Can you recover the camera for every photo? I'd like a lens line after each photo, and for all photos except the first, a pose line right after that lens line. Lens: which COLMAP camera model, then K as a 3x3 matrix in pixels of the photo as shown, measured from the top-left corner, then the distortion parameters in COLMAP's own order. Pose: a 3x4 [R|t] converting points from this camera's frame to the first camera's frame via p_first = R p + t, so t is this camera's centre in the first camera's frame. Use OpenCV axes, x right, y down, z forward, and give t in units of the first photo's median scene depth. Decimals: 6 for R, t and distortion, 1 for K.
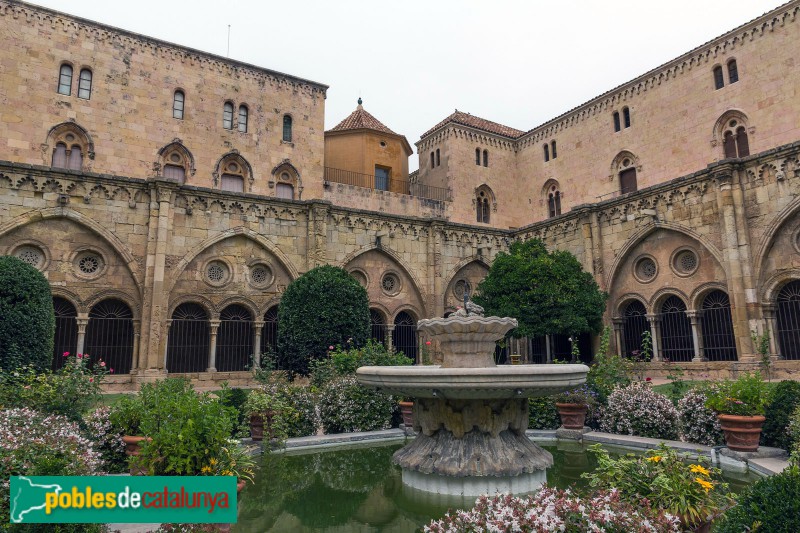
lens RADIAL K [[549.5, 0, 400.0], [0, 549.5, 266.5], [0, 0, 1]] dist [-0.009328, -0.009175]
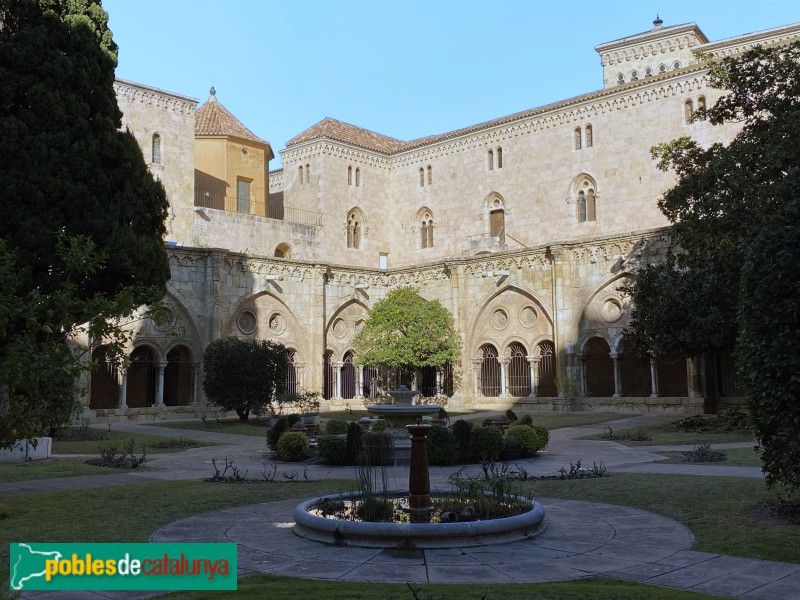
lens RADIAL K [[746.3, 0, 400.0], [0, 746.3, 300.0], [0, 0, 1]] dist [0.137677, -0.337985]
pose [[0.969194, 0.029562, 0.244517, -0.123666], [-0.042246, 0.998011, 0.046794, -0.080665], [-0.242647, -0.055682, 0.968515, -0.401534]]
